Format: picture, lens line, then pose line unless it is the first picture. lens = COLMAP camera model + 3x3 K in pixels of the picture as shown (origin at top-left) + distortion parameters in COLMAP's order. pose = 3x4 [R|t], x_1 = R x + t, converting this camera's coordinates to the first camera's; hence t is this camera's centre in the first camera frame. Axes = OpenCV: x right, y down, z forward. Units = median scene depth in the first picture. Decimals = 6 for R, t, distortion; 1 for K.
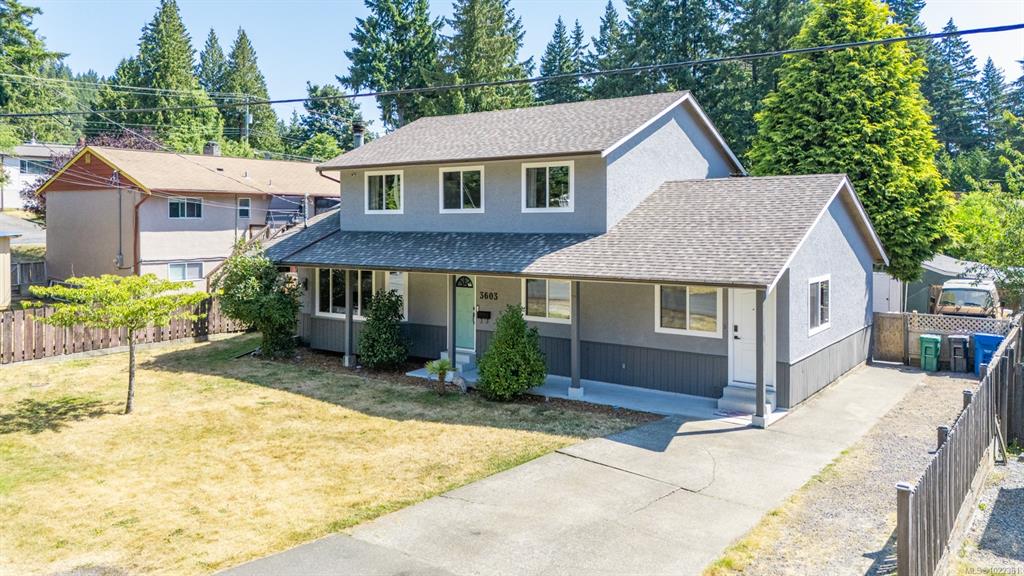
lens RADIAL K [[769.8, 0, 515.0], [0, 769.8, 221.4], [0, 0, 1]] dist [0.028538, -0.020030]
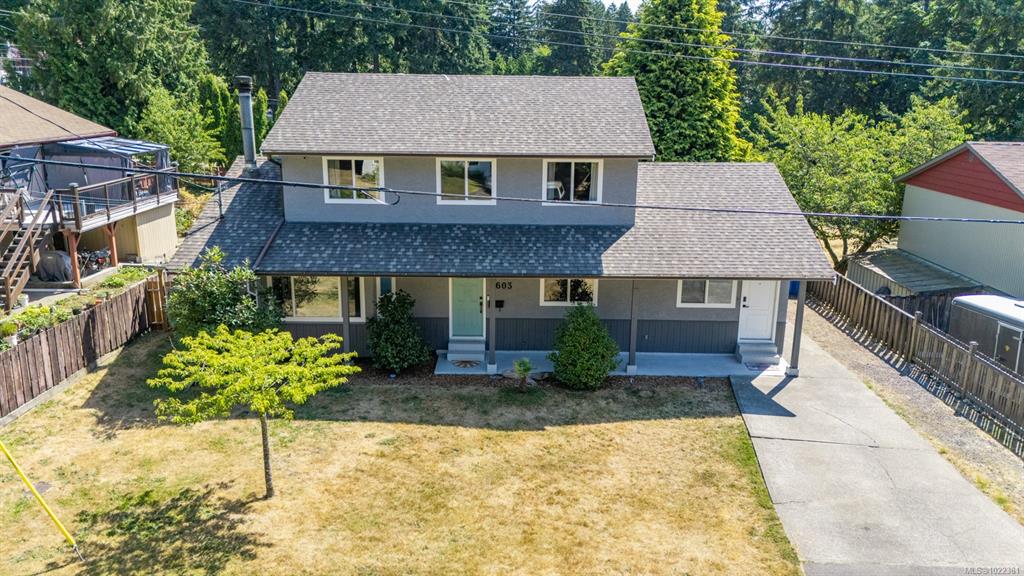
lens RADIAL K [[769.8, 0, 513.2], [0, 769.8, 283.0], [0, 0, 1]] dist [0.028538, -0.020030]
pose [[0.814876, -0.129717, 0.564933, -0.581938], [-0.015099, 0.969556, 0.244404, -0.151412], [-0.579438, -0.207689, 0.788110, 0.179616]]
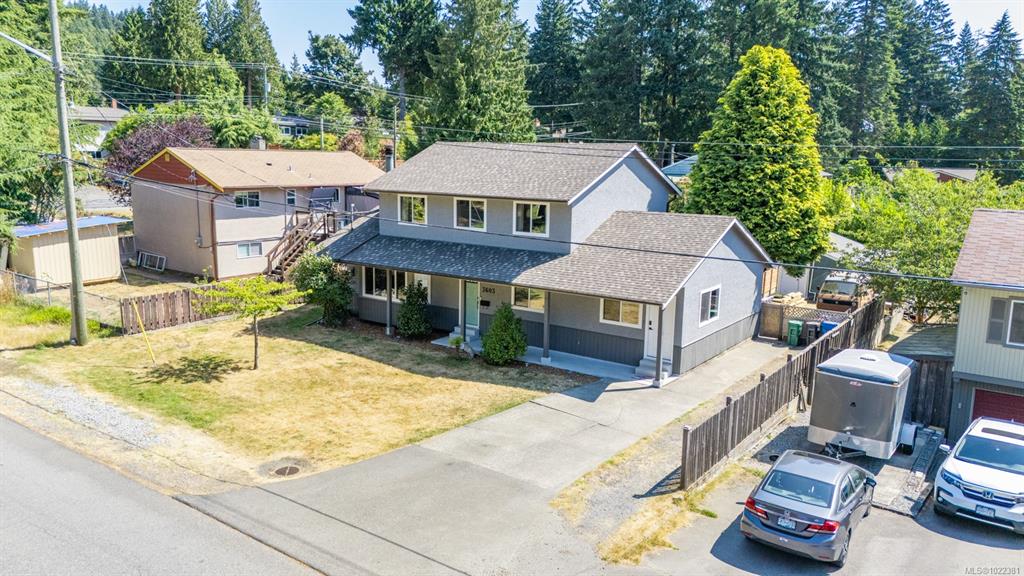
lens RADIAL K [[769.8, 0, 505.6], [0, 769.8, 283.5], [0, 0, 1]] dist [0.028538, -0.020030]
pose [[0.999861, 0.016680, -0.000144, -0.002637], [-0.016411, 0.985210, 0.170563, -0.153518], [0.002987, -0.170537, 0.985347, -0.390913]]
